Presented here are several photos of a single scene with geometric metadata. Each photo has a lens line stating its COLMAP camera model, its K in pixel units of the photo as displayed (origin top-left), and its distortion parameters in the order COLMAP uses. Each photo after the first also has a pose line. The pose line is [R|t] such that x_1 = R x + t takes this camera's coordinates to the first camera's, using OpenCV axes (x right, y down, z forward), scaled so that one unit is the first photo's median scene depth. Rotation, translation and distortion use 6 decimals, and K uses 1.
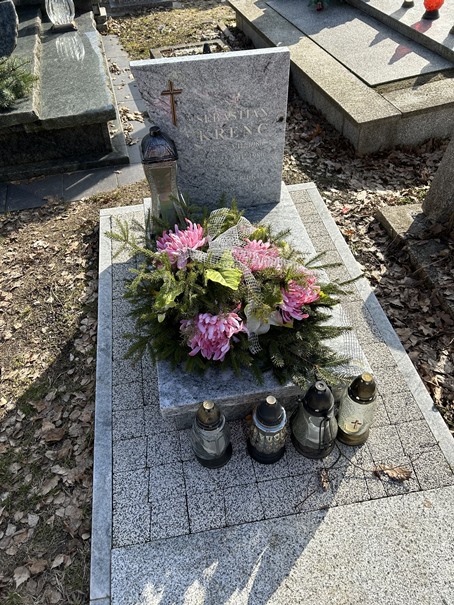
lens RADIAL K [[455.2, 0, 227.0], [0, 455.2, 302.5], [0, 0, 1]] dist [0.083693, -0.122015]
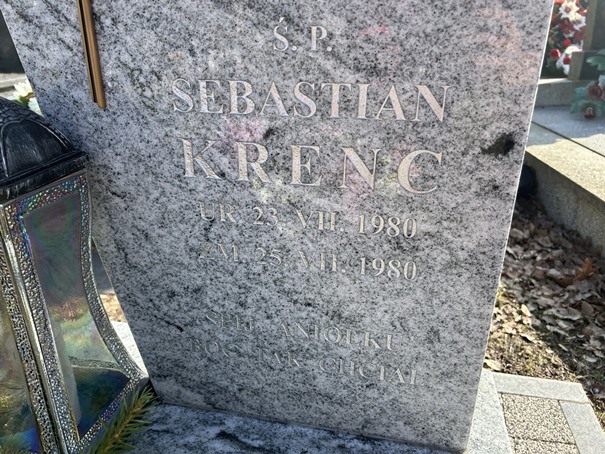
lens RADIAL K [[455.2, 0, 302.5], [0, 455.2, 227.0], [0, 0, 1]] dist [0.083693, -0.122015]
pose [[0.931755, 0.174218, -0.318559, 0.066422], [-0.288300, 0.888330, -0.357425, -0.157597], [0.220716, 0.424873, 0.877934, 0.504358]]
